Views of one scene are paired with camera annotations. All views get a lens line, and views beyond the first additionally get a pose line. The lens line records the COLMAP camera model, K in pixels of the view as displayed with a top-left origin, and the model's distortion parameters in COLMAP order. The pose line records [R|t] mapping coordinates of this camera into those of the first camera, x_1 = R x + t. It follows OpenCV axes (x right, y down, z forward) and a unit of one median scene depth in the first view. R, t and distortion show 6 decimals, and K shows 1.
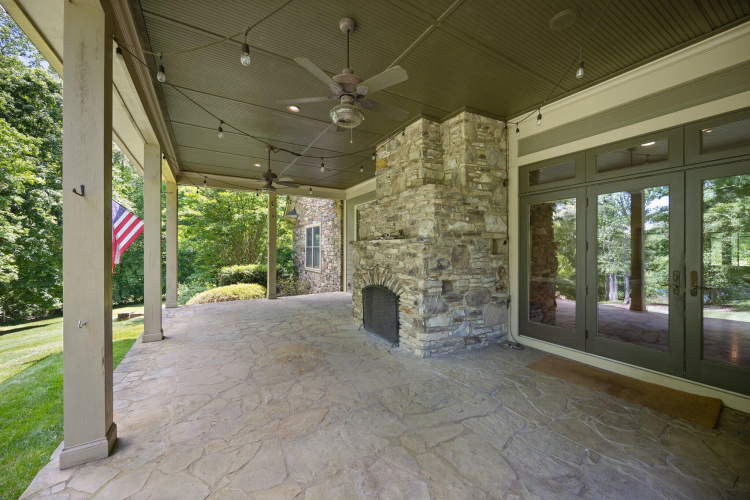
lens RADIAL K [[291.4, 0, 374.6], [0, 291.4, 249.6], [0, 0, 1]] dist [-0.003808, -0.000909]
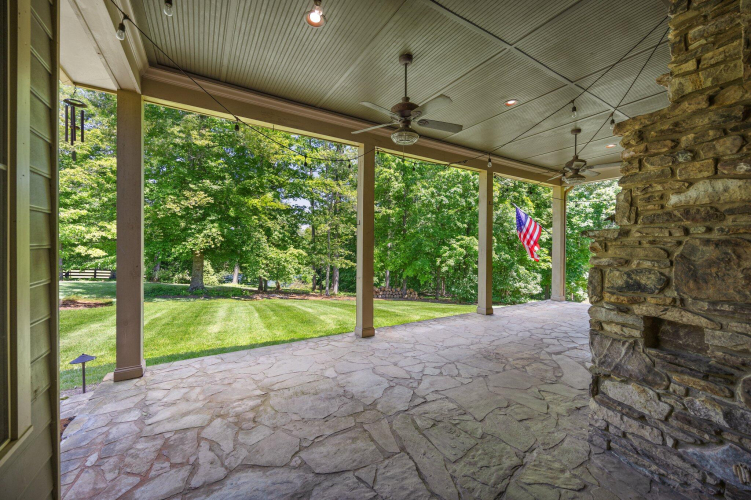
lens RADIAL K [[291.8, 0, 375.0], [0, 291.8, 249.7], [0, 0, 1]] dist [-0.003808, -0.000909]
pose [[0.008756, 0.015815, -0.999837, 0.701543], [-0.006524, 0.999855, 0.015759, -0.006555], [0.999940, 0.006385, 0.008858, 0.558546]]
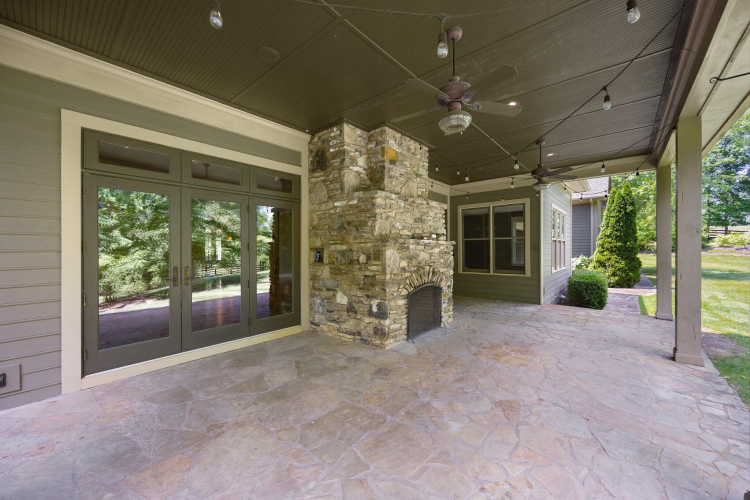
lens RADIAL K [[291.4, 0, 374.6], [0, 291.4, 252.2], [0, 0, 1]] dist [-0.003808, -0.000909]
pose [[-0.327270, -0.007909, 0.944898, -1.072593], [0.004445, 0.999941, 0.009910, -0.000570], [-0.944920, 0.007443, -0.327216, 1.798037]]
